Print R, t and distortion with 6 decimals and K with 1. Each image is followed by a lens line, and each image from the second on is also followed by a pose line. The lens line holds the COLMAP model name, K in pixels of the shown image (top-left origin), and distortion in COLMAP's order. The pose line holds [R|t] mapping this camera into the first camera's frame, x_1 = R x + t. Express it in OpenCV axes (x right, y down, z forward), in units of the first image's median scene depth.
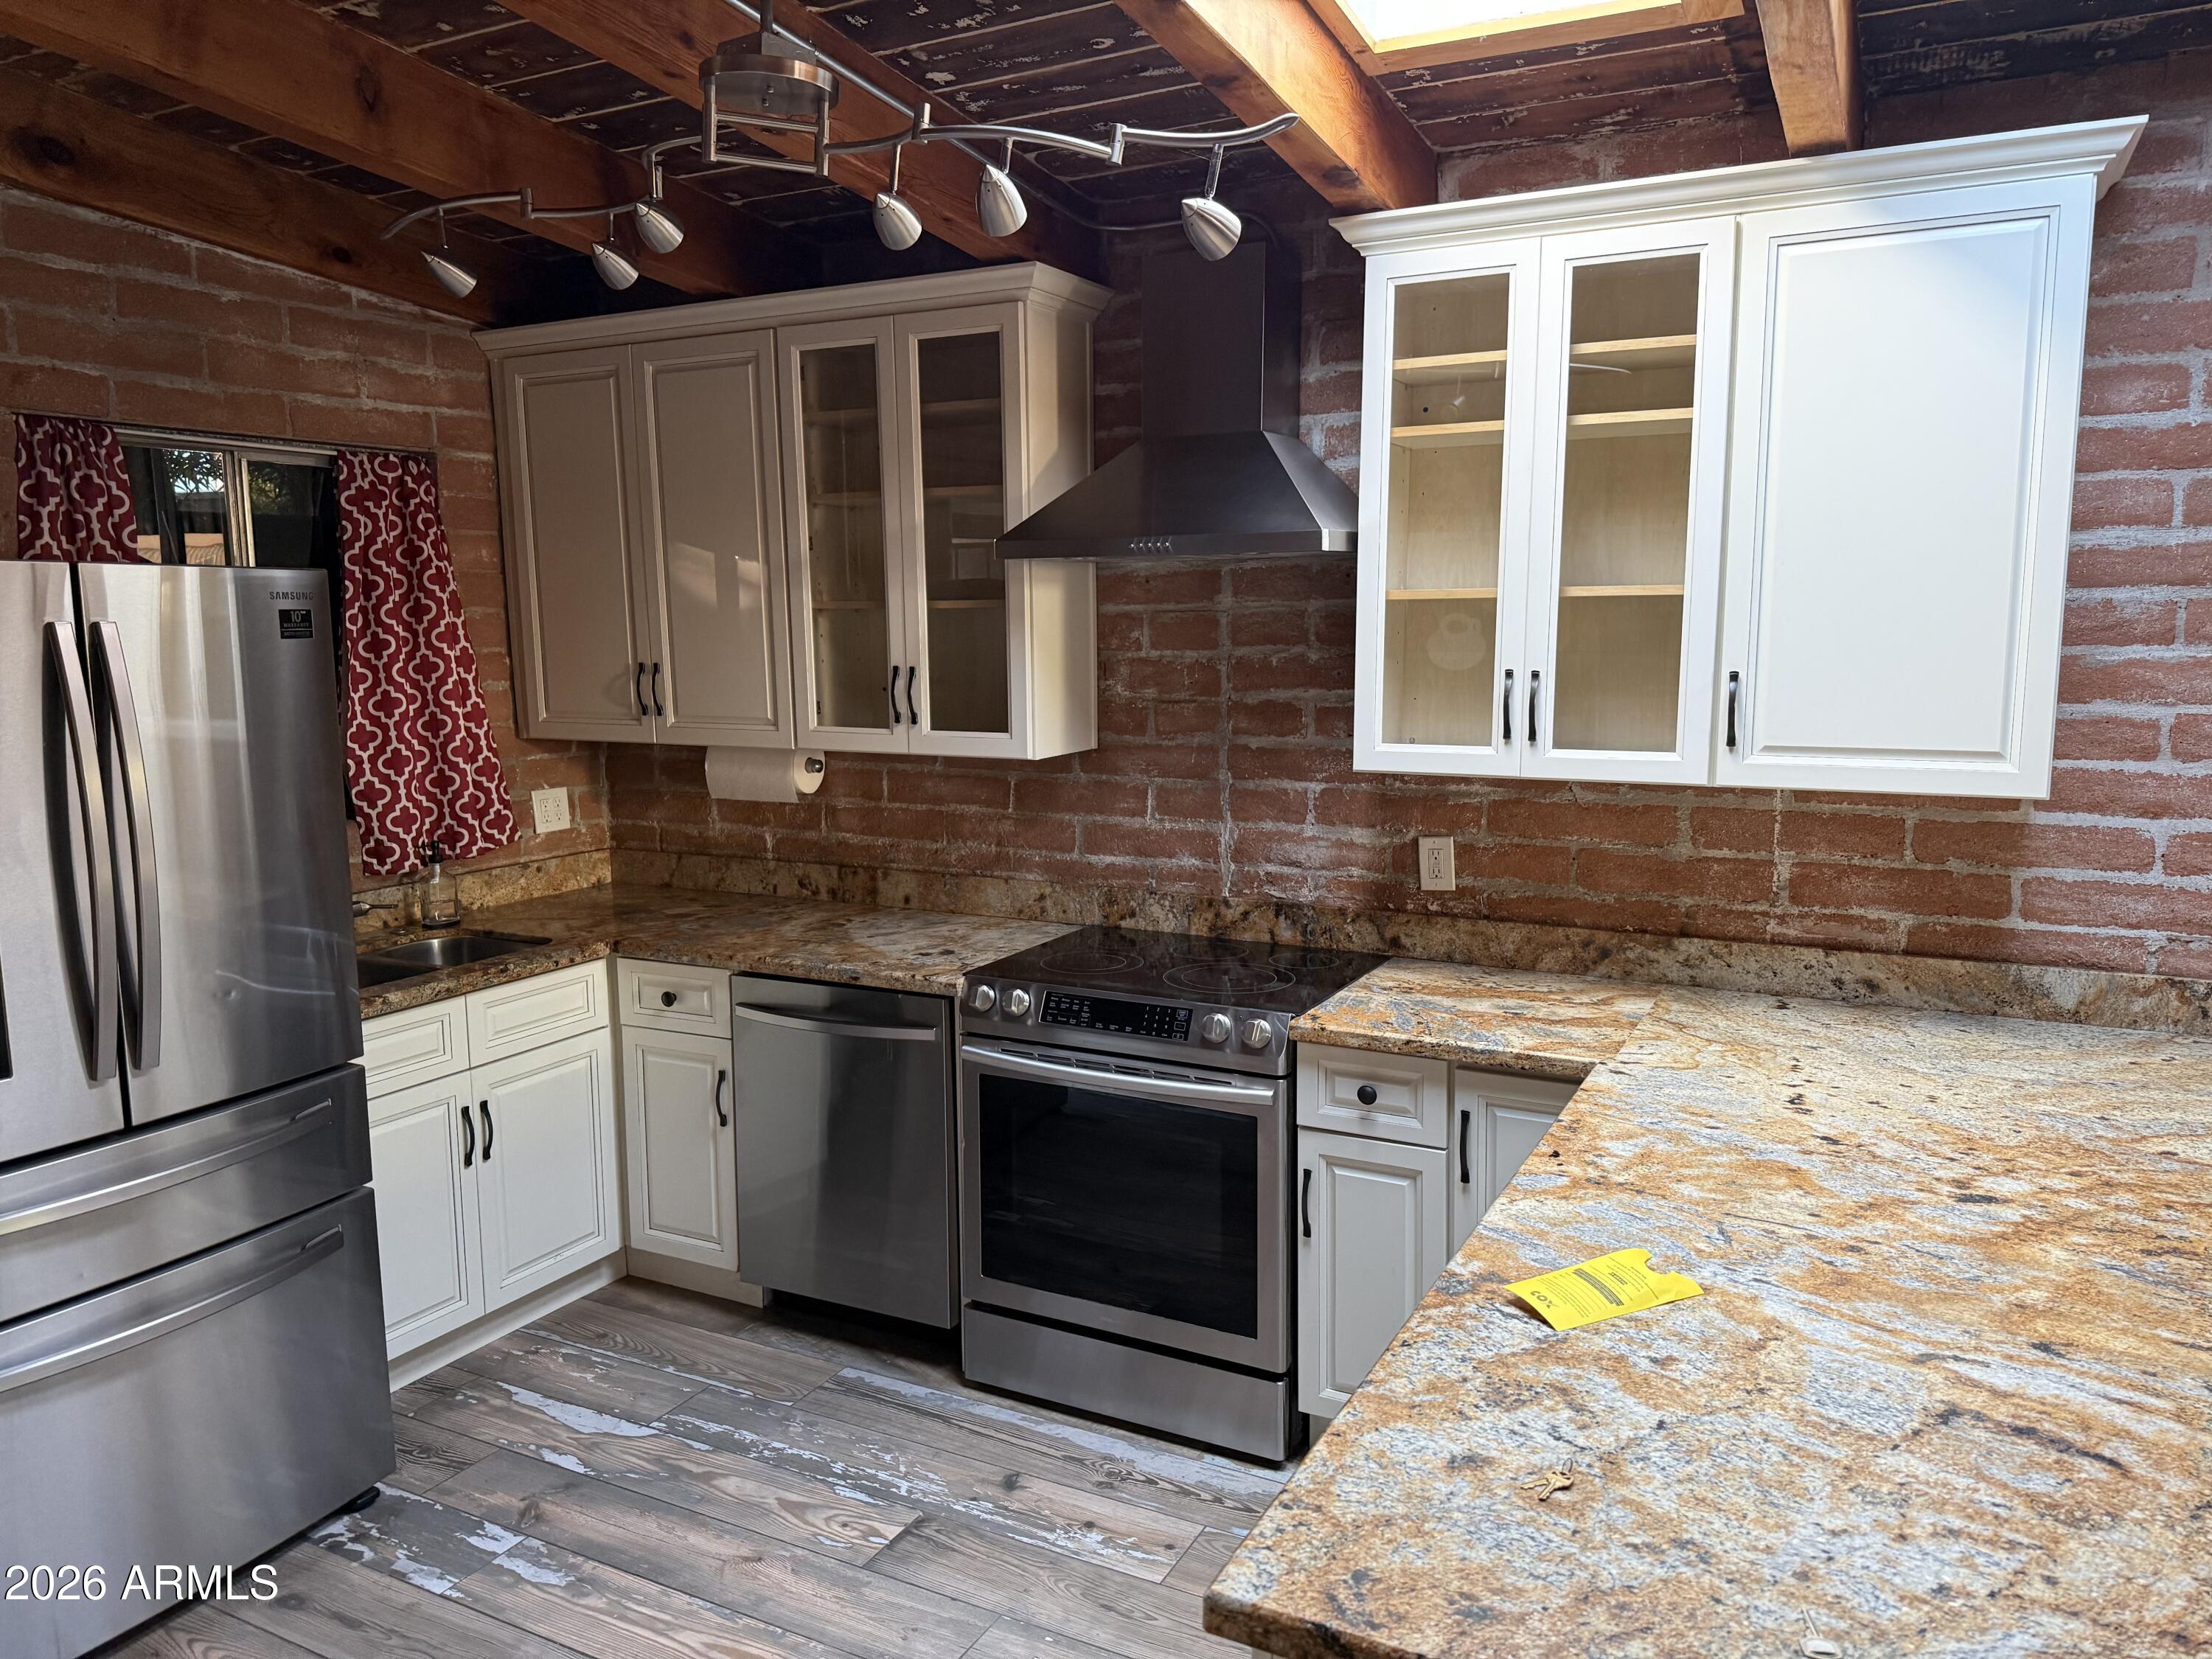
lens RADIAL K [[1557.1, 0, 1108.0], [0, 1557.1, 828.9], [0, 0, 1]] dist [0.000085, 0.000953]
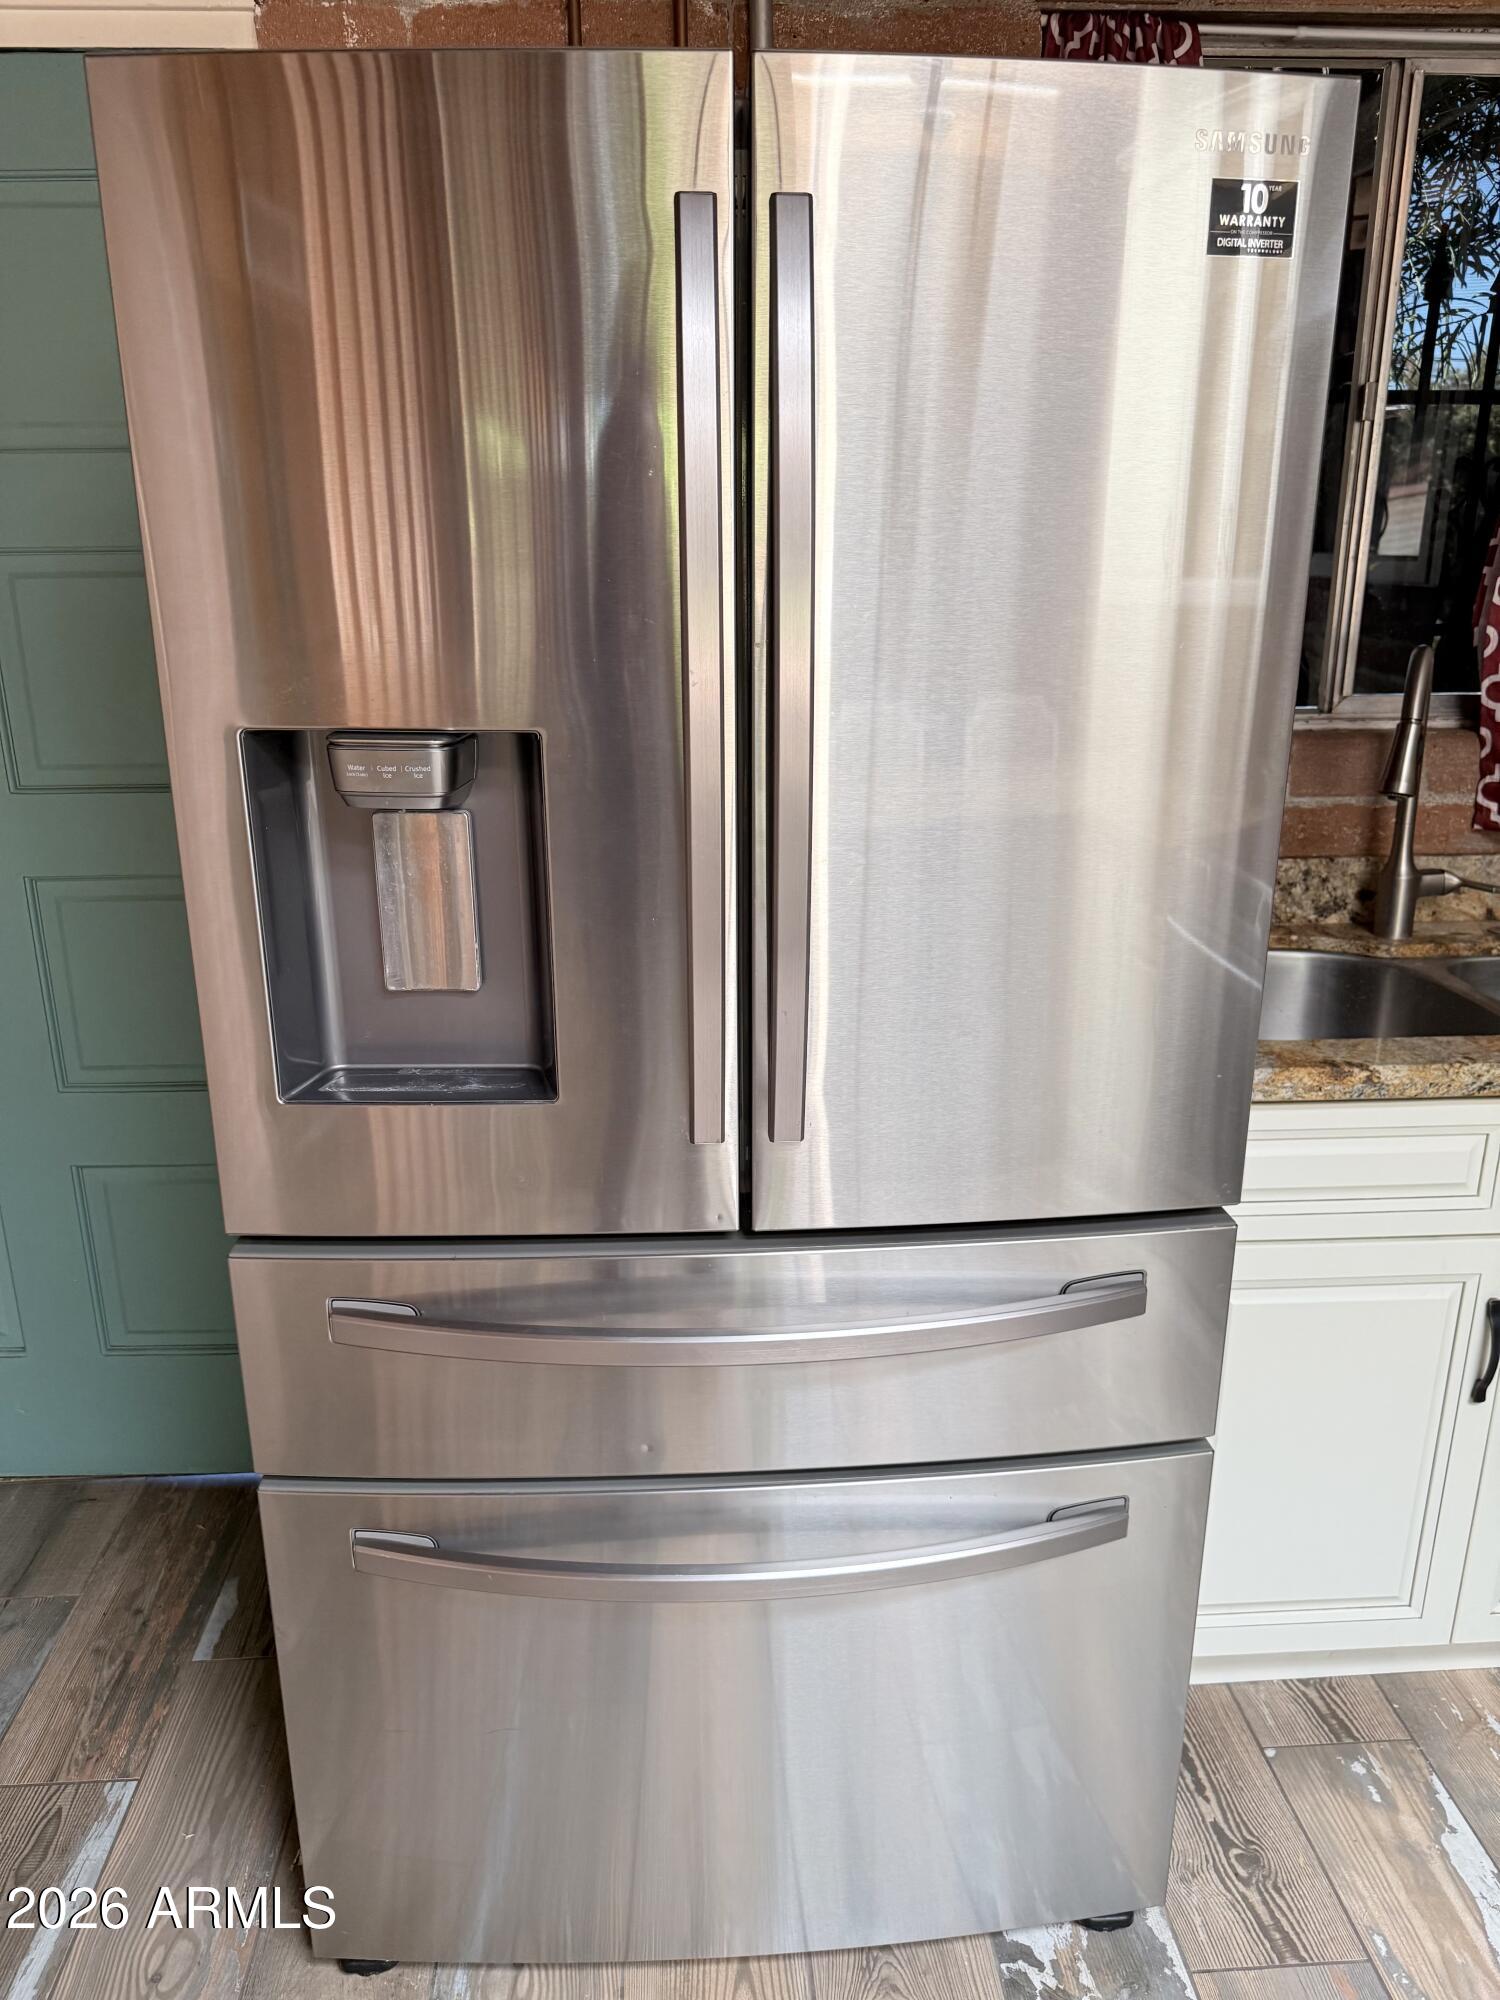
lens RADIAL K [[1407.9, 0, 751.2], [0, 1407.9, 1000.5], [0, 0, 1]] dist [0.000085, 0.000953]
pose [[0.513720, 0.259577, -0.817748, -0.192662], [-0.115302, 0.965374, 0.234004, -0.001297], [0.850175, -0.025924, 0.525862, 0.580645]]
